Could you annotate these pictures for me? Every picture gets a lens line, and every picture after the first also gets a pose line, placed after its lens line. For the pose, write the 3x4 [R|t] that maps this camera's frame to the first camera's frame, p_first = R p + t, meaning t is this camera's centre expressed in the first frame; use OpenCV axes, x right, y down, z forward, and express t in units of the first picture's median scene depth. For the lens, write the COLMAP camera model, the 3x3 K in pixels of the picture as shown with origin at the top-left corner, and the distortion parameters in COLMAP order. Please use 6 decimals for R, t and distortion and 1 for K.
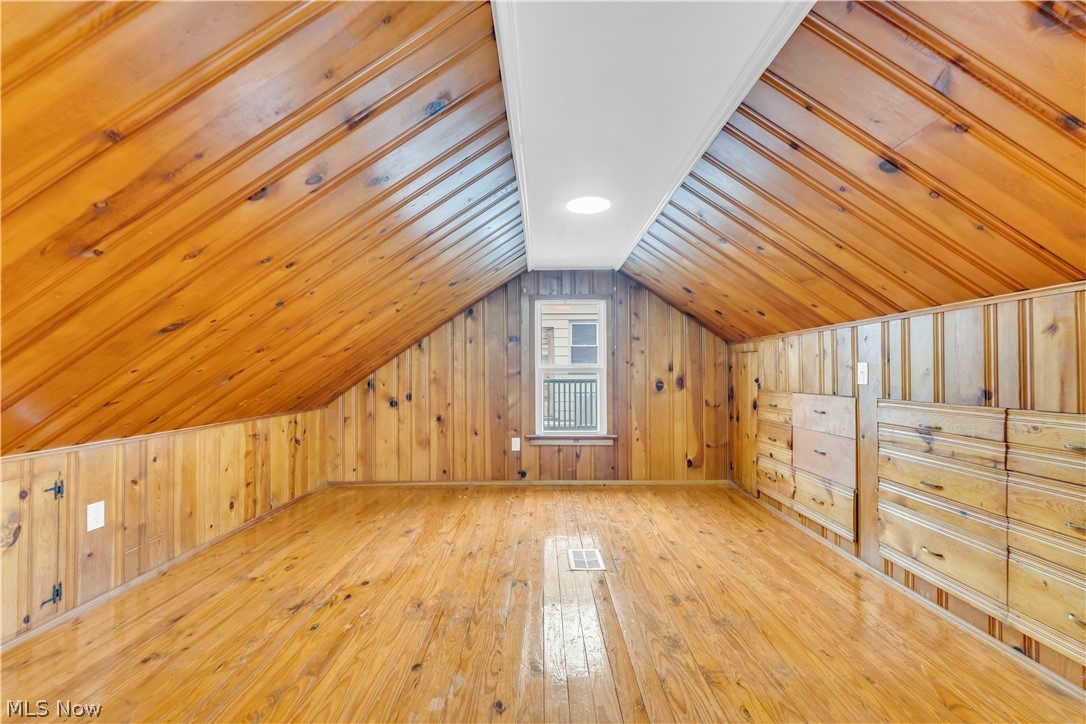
lens RADIAL K [[439.1, 0, 540.1], [0, 439.1, 368.0], [0, 0, 1]] dist [-0.003212, -0.000089]
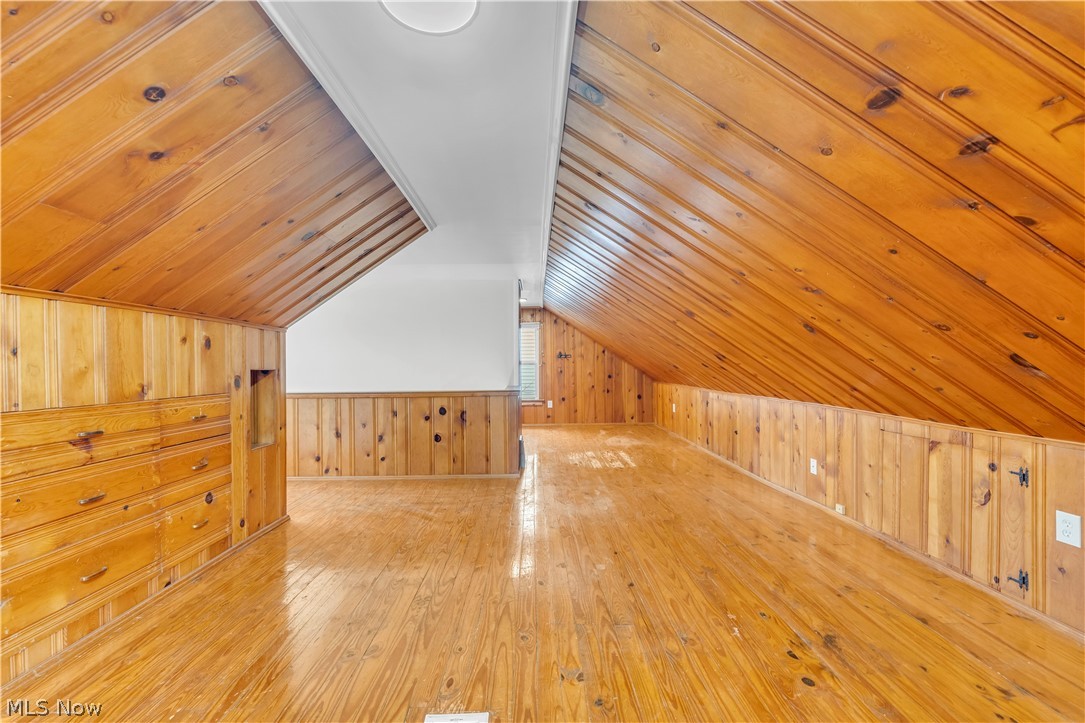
lens RADIAL K [[438.7, 0, 541.3], [0, 438.7, 366.0], [0, 0, 1]] dist [-0.003212, -0.000089]
pose [[-0.999605, 0.013168, -0.024840, 0.005192], [0.013568, 0.999780, -0.015988, 0.012330], [0.024624, -0.016319, -0.999564, 0.874092]]
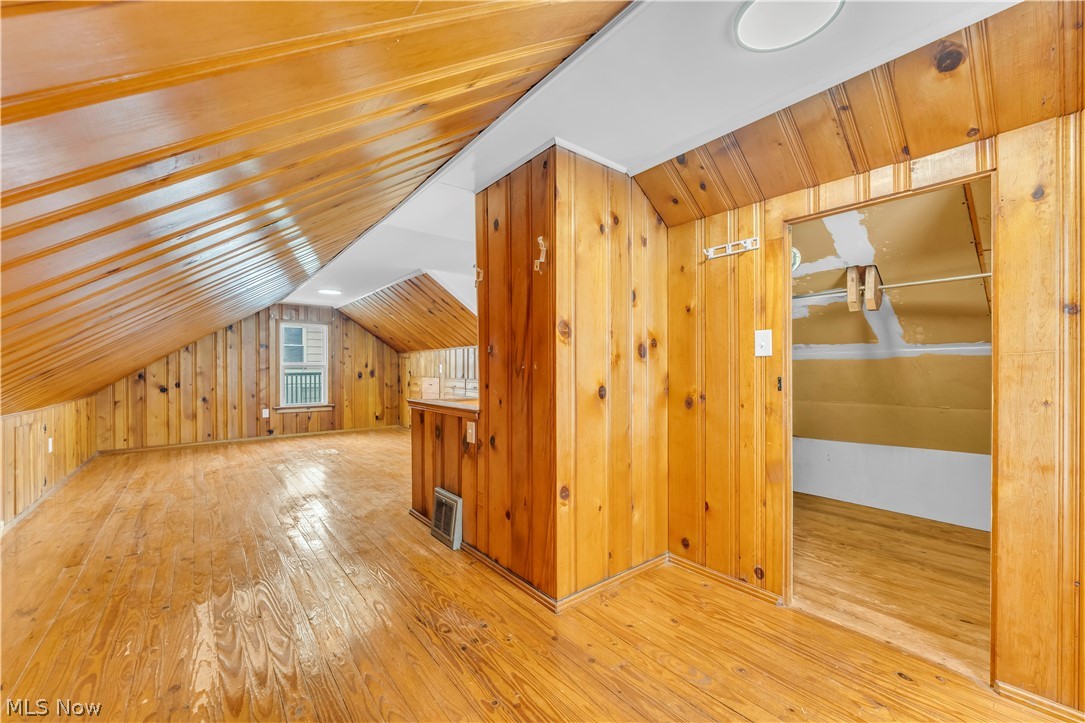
lens RADIAL K [[438.7, 0, 533.6], [0, 438.7, 367.6], [0, 0, 1]] dist [-0.003212, -0.000089]
pose [[0.789164, 0.002946, 0.614175, -0.265223], [-0.010705, 0.999903, 0.008958, -0.014957], [-0.614089, -0.013644, 0.789119, -0.836510]]
